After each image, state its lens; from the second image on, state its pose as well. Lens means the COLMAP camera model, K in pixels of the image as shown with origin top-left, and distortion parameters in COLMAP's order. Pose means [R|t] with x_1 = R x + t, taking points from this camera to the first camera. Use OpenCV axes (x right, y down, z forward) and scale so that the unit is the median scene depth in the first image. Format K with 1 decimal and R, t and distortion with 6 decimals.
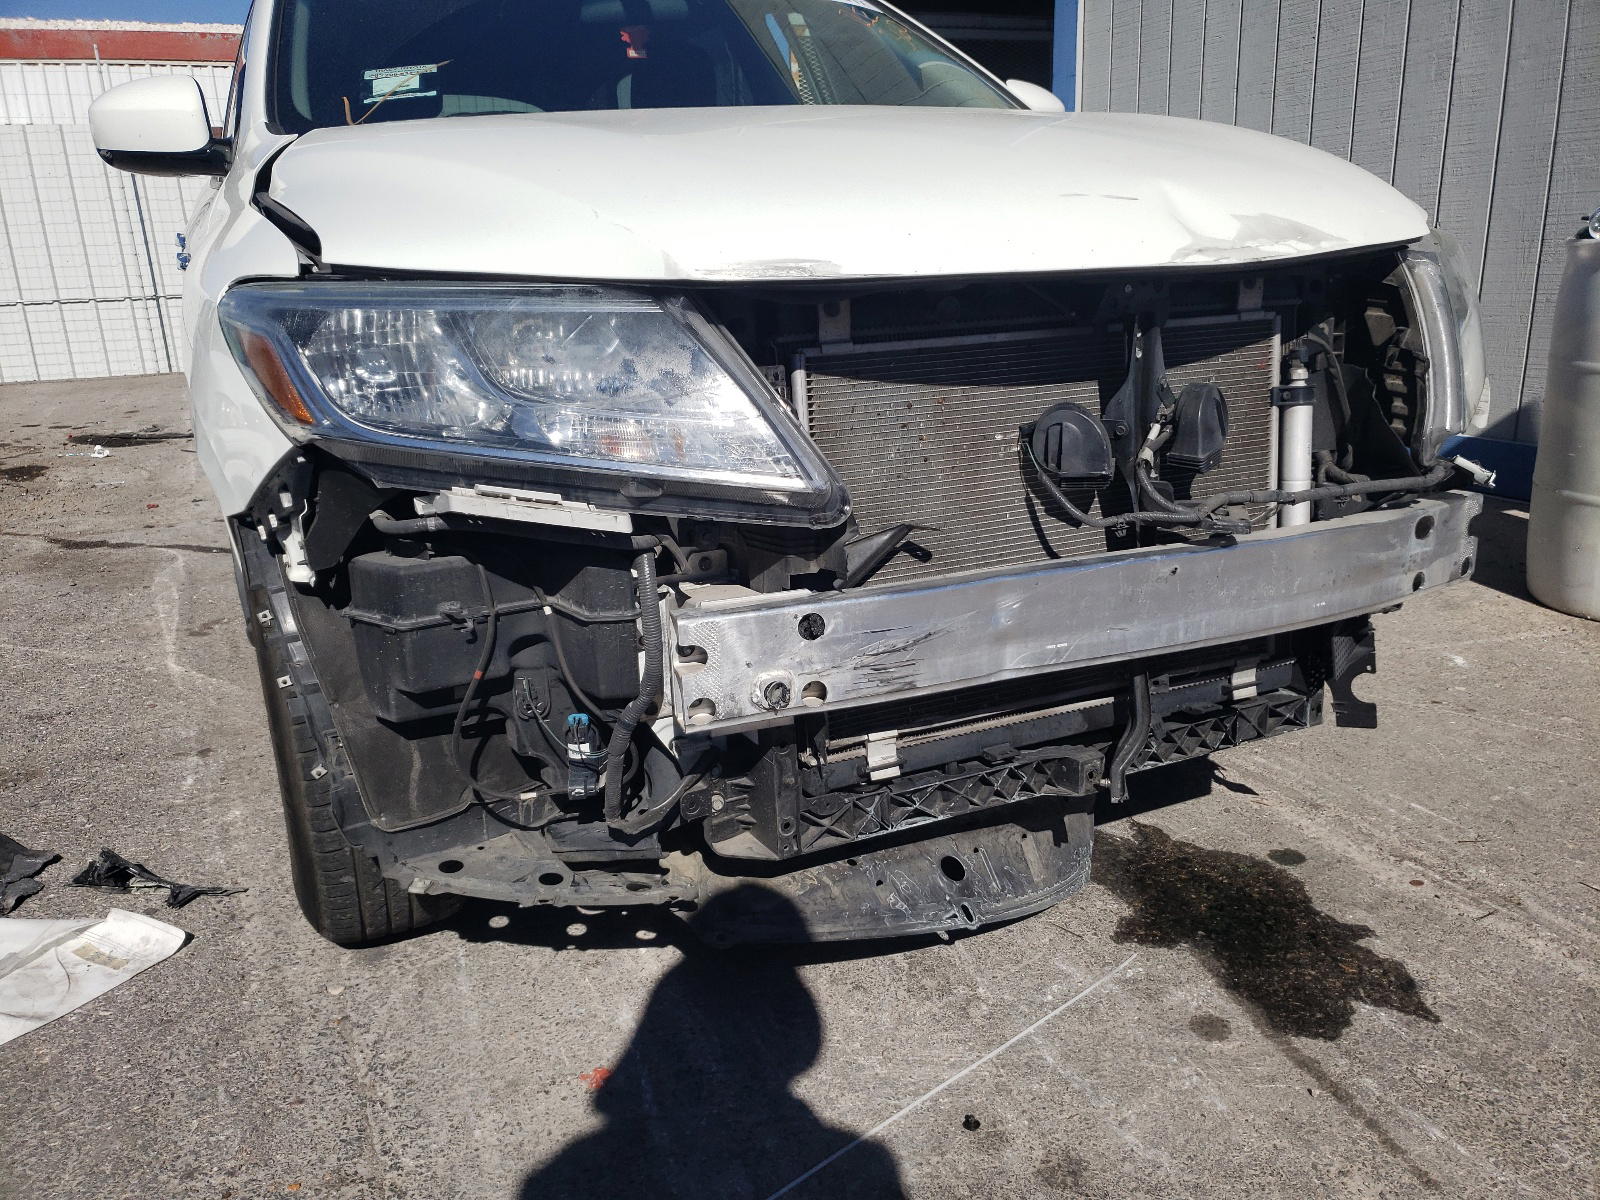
lens RADIAL K [[1245.1, 0, 825.9], [0, 1245.1, 607.9], [0, 0, 1]] dist [0.037263, -0.036677]
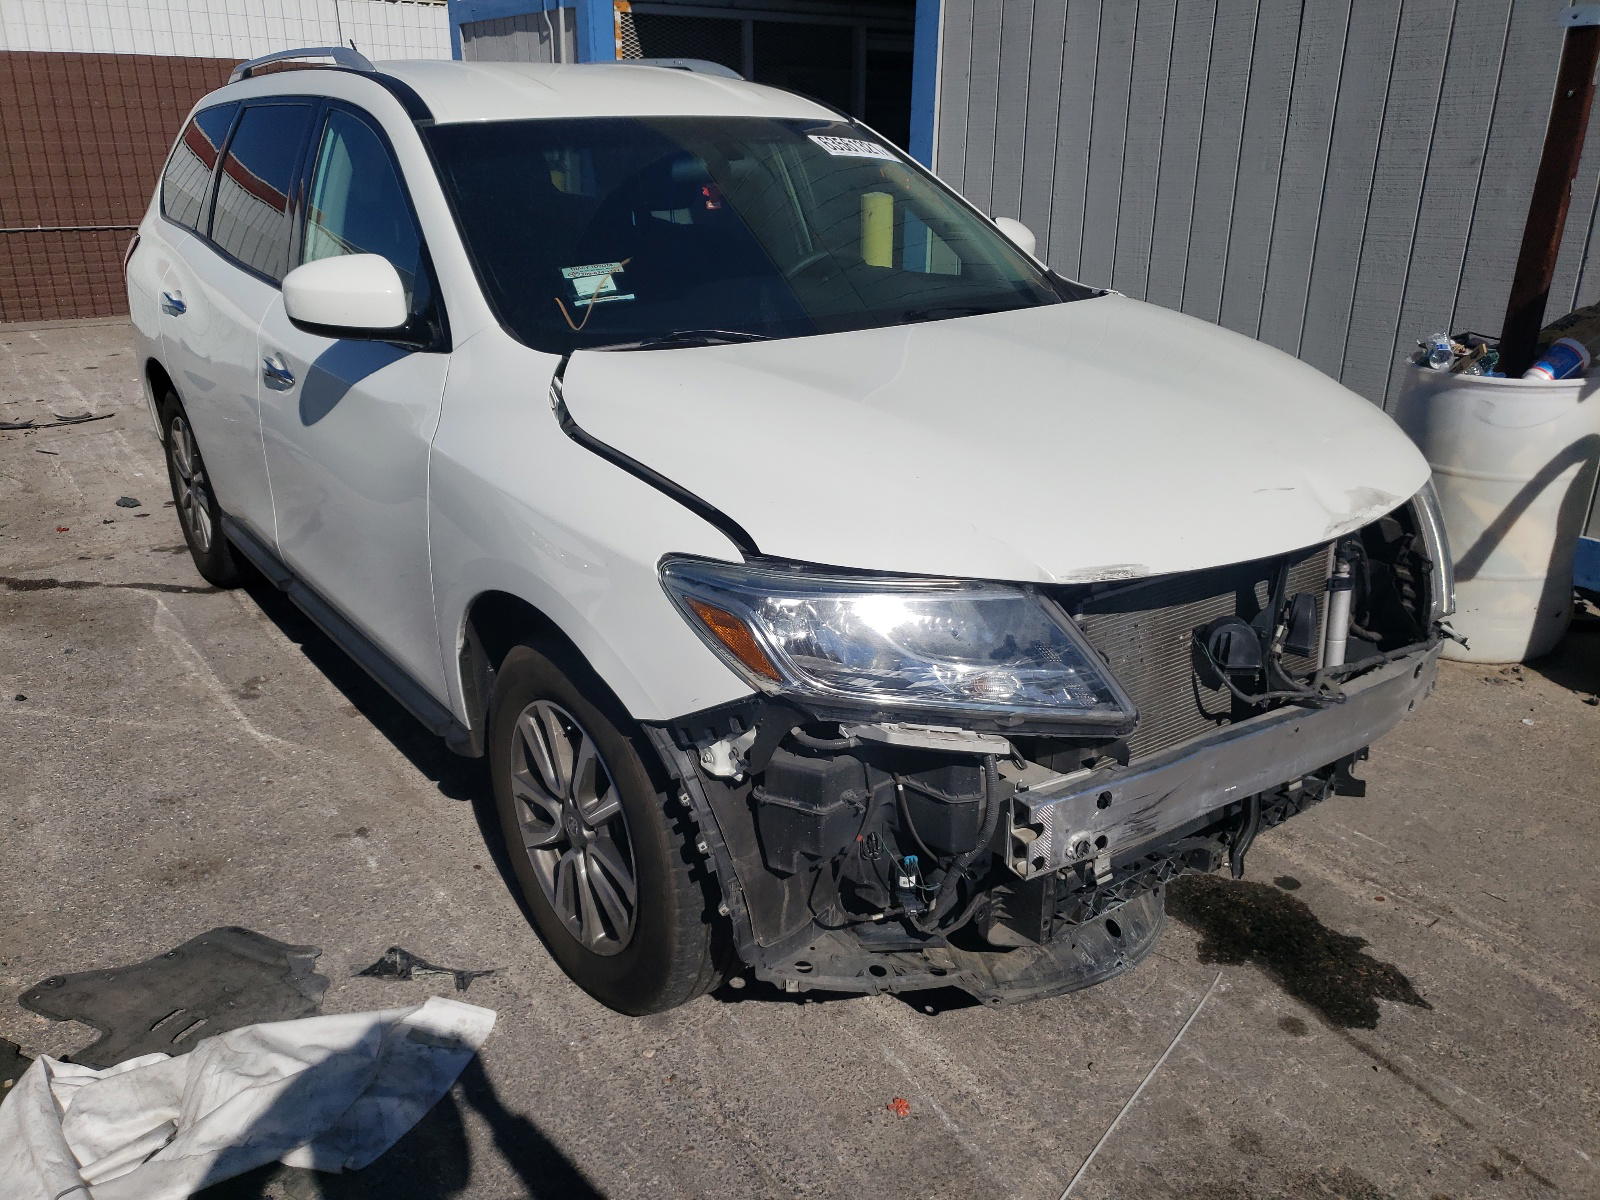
lens RADIAL K [[1238.5, 0, 805.6], [0, 1238.5, 607.9], [0, 0, 1]] dist [0.023901, -0.011393]
pose [[0.979807, -0.027151, 0.198094, -0.503043], [0.013939, 0.997602, 0.067792, -0.246778], [-0.199460, -0.063662, 0.977836, -0.260489]]
